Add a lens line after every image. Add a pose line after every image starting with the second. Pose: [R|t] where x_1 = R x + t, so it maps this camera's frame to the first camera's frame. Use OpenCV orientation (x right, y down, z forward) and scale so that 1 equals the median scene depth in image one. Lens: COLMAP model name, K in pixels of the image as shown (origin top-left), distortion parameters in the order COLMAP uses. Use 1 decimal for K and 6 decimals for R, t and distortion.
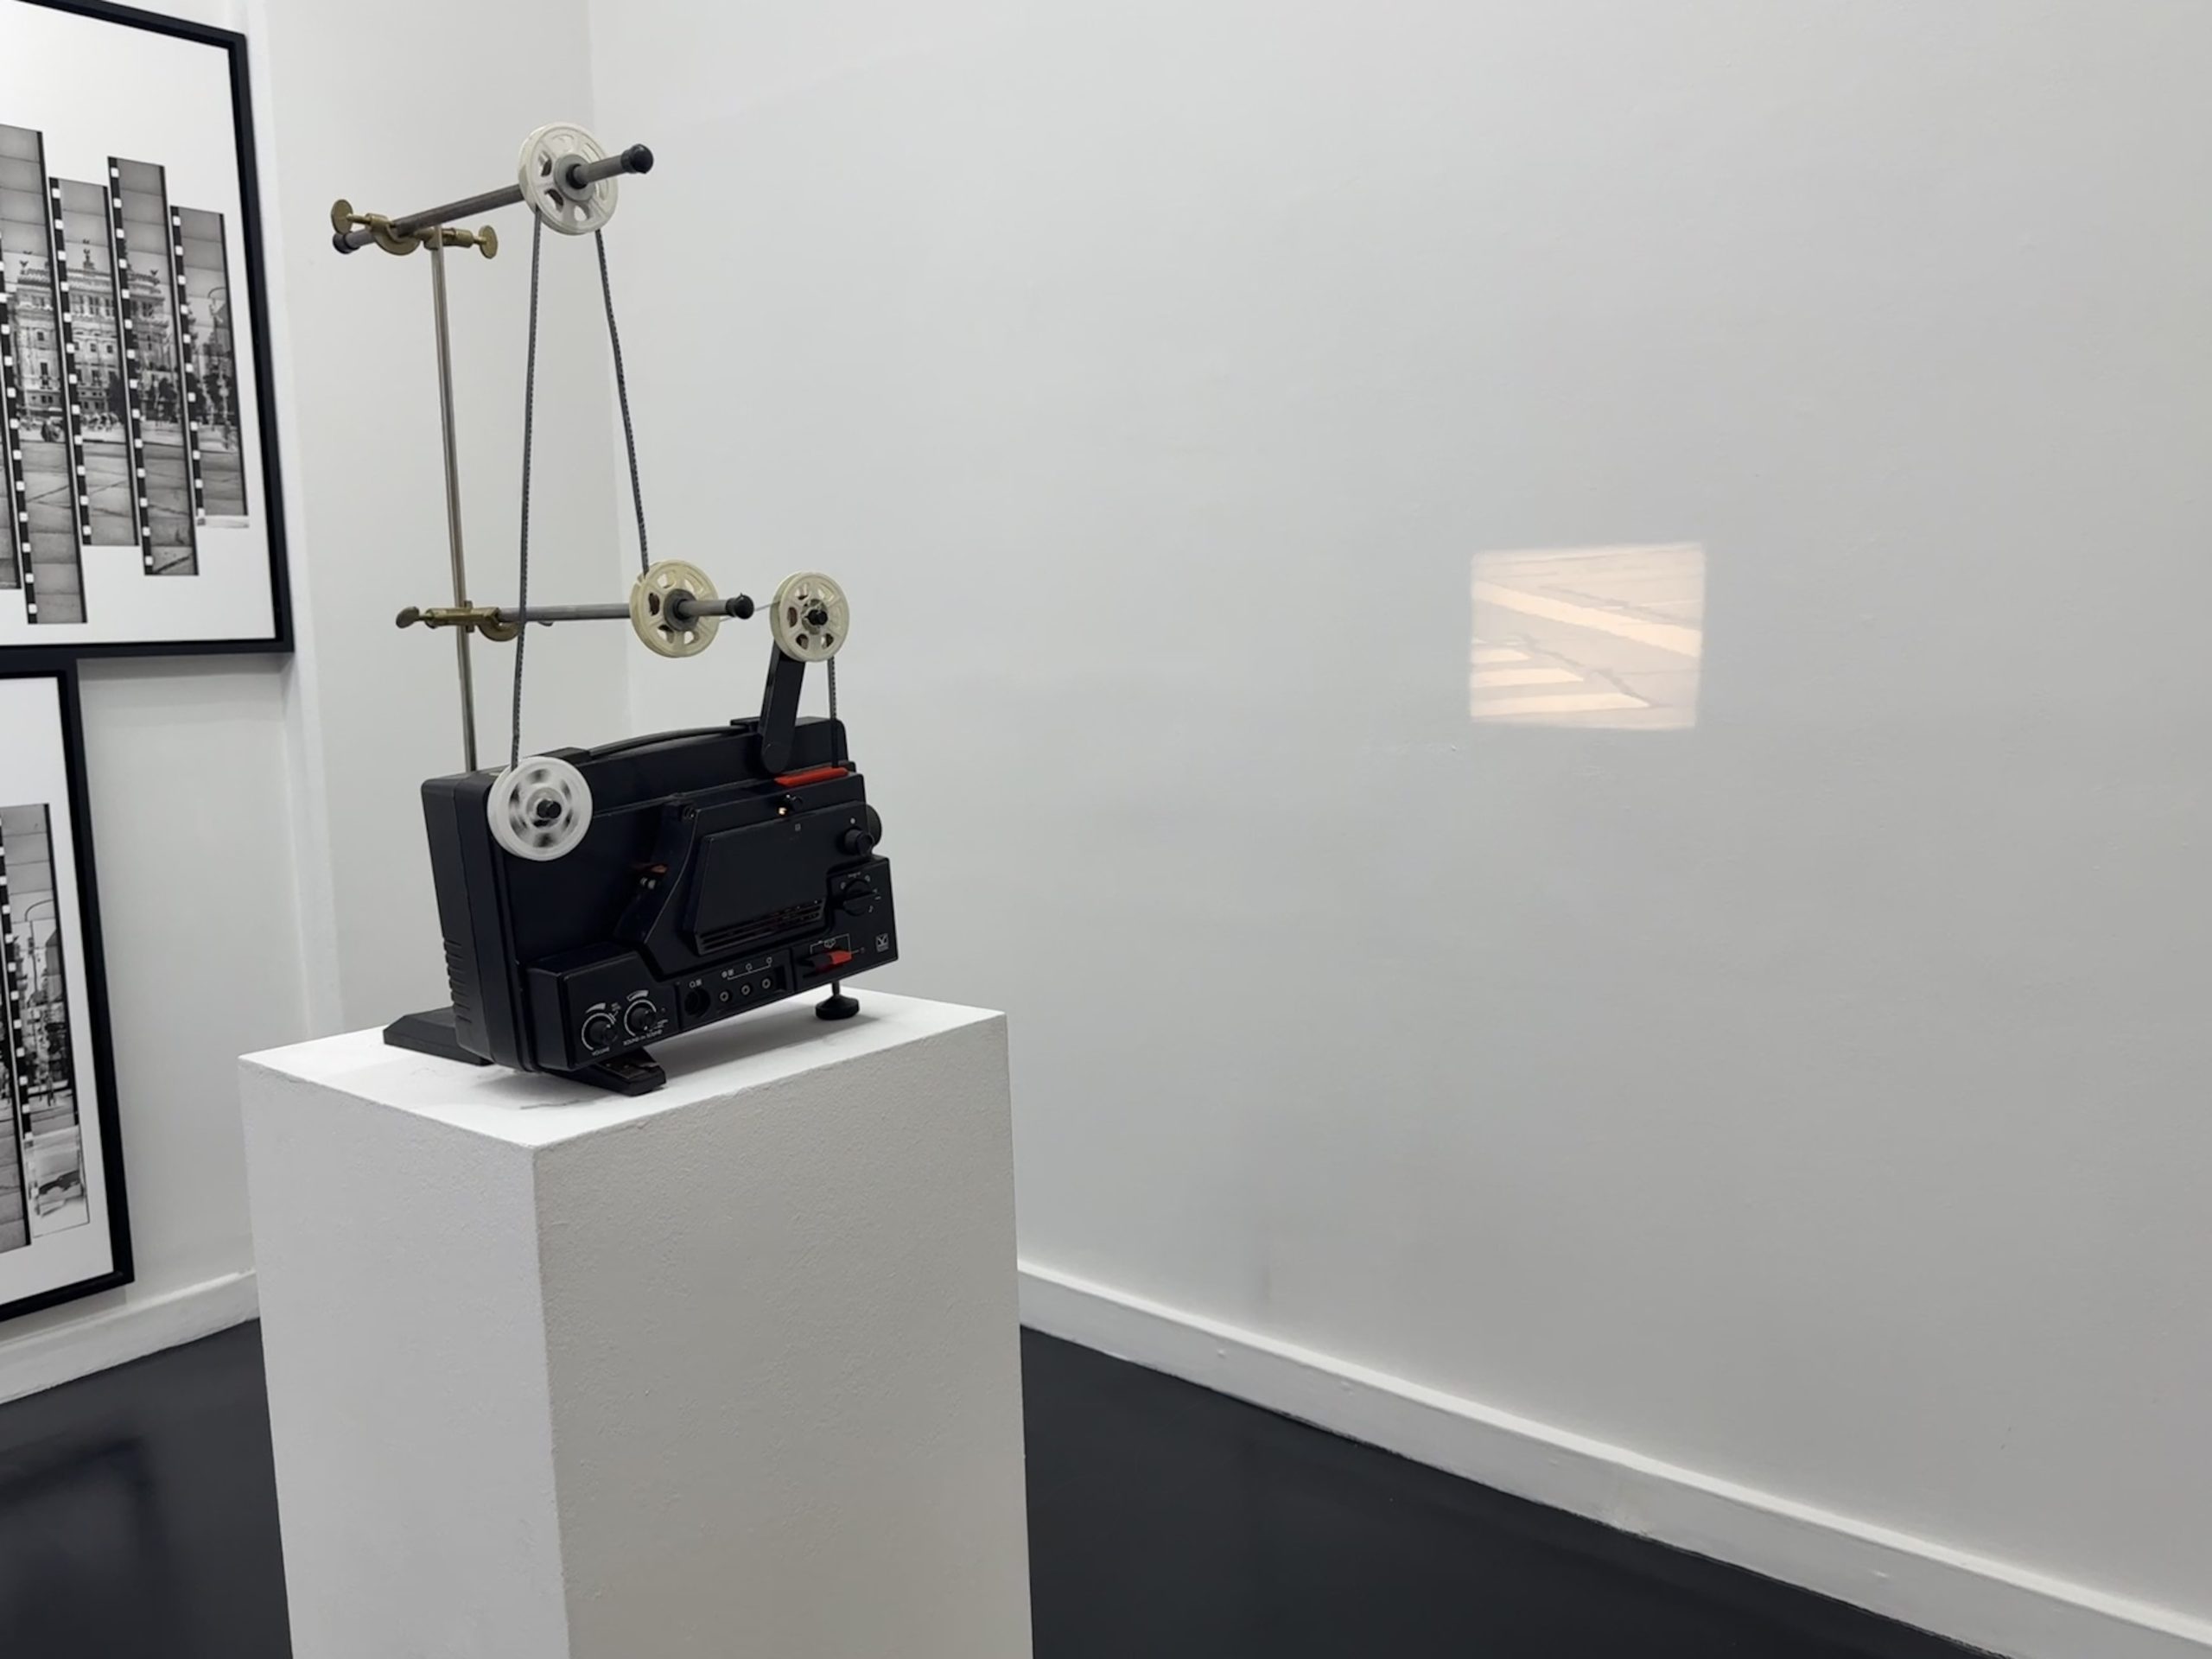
lens RADIAL K [[1667.3, 0, 1106.0], [0, 1667.3, 829.5], [0, 0, 1]] dist [0.123690, -0.155040]
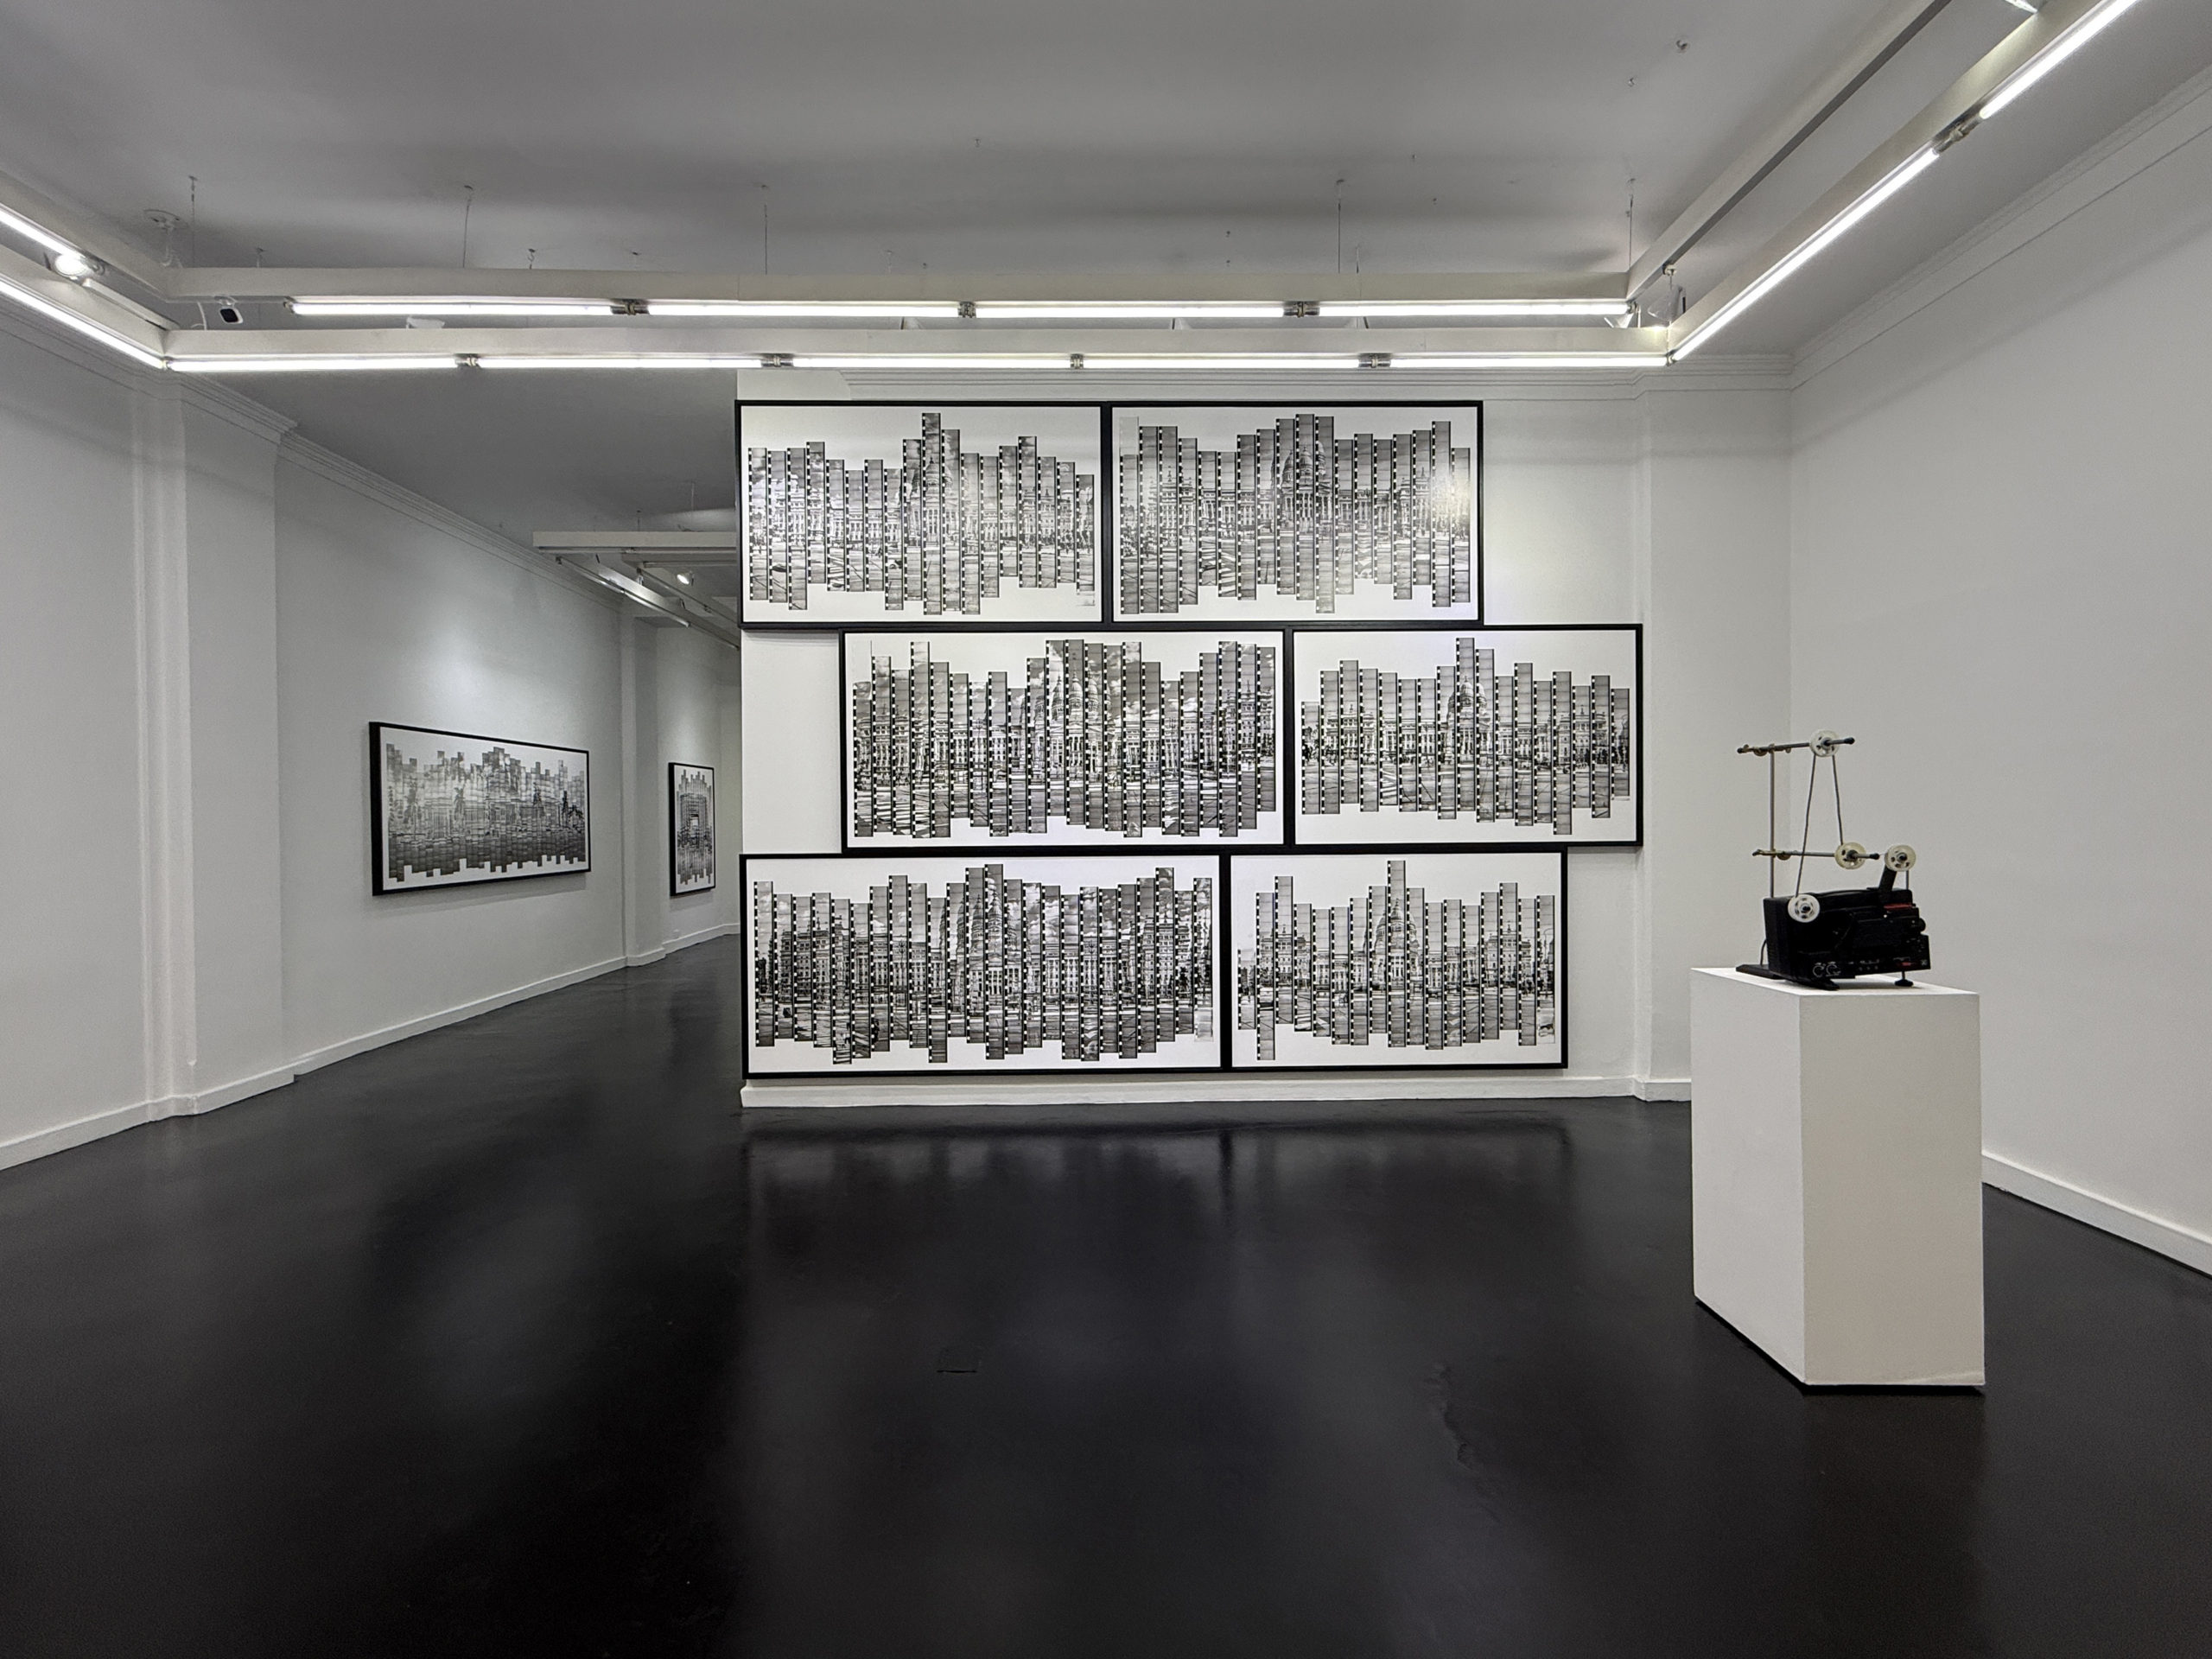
lens RADIAL K [[901.8, 0, 1096.3], [0, 901.8, 830.5], [0, 0, 1]] dist [-0.000432, -0.000459]
pose [[0.623973, 0.026609, -0.780993, 0.096687], [-0.102585, 0.993560, -0.048109, 0.029001], [0.774683, 0.110137, 0.622685, -0.587229]]
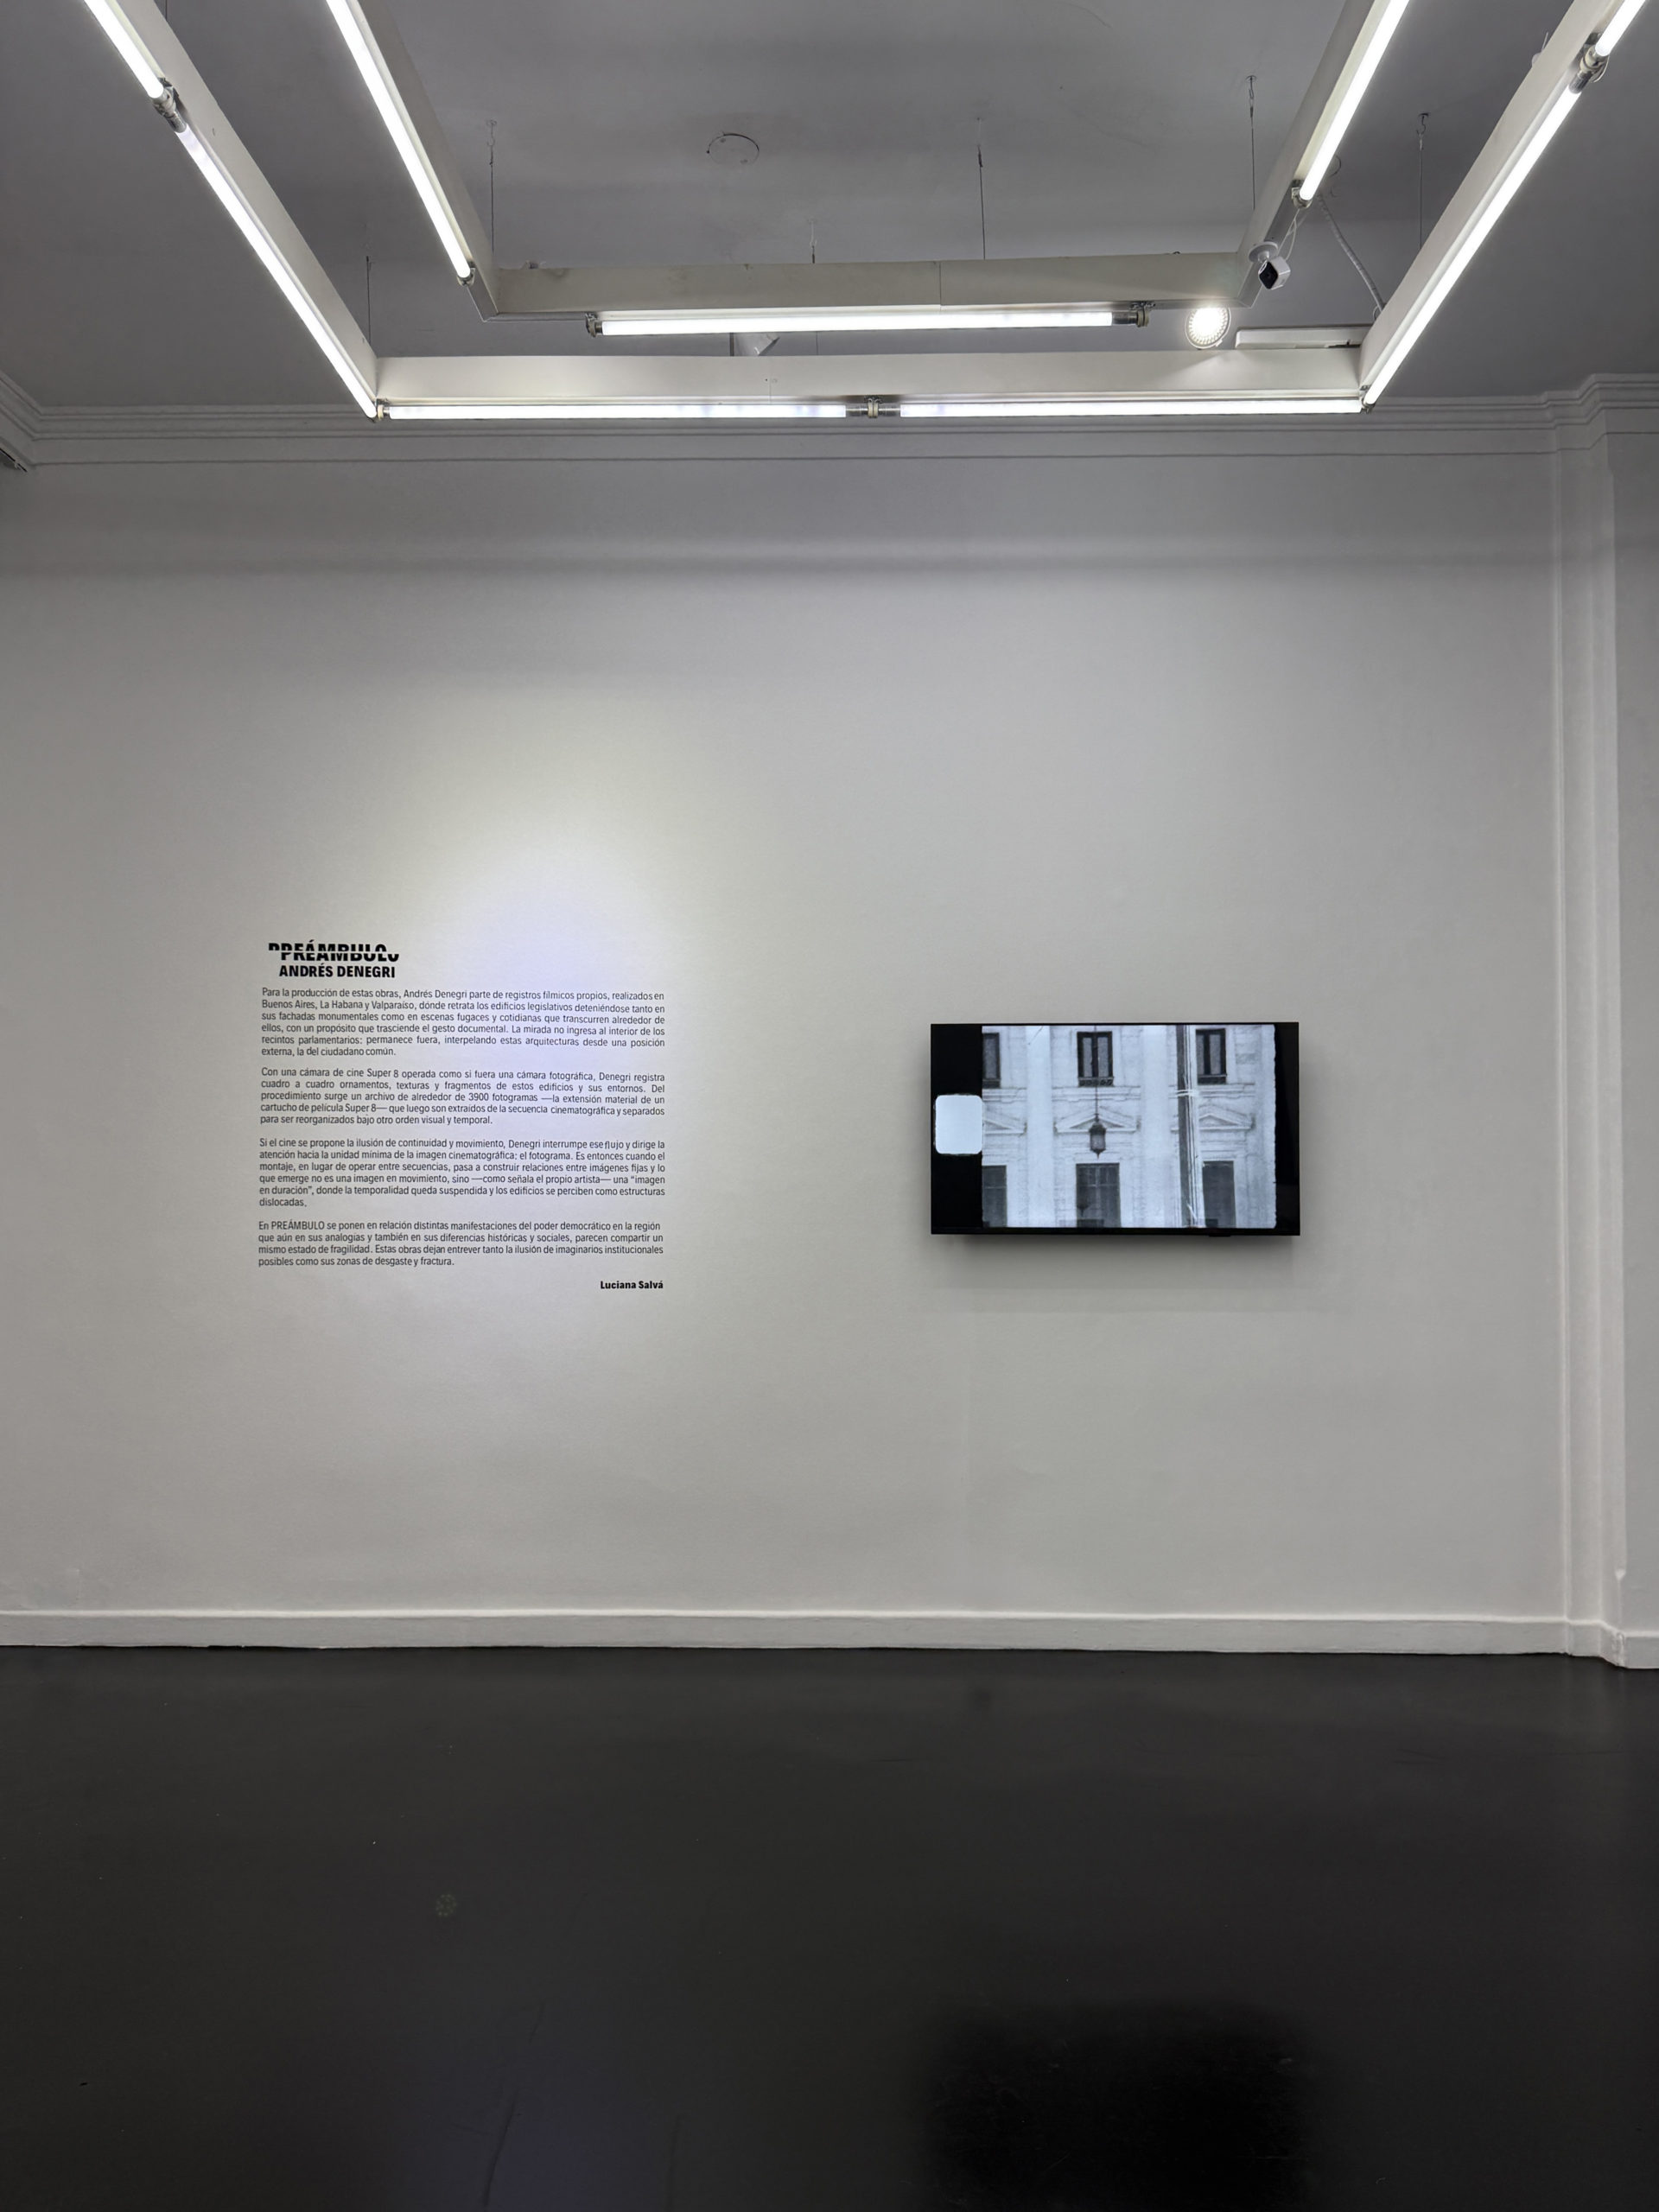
lens RADIAL K [[1576.0, 0, 832.1], [0, 1576.0, 1111.7], [0, 0, 1]] dist [0.156929, -0.280712]
pose [[-0.802191, 0.010378, -0.596977, -0.502668], [-0.054761, 0.994356, 0.090872, -0.043882], [0.594551, 0.105588, -0.797095, -0.033011]]
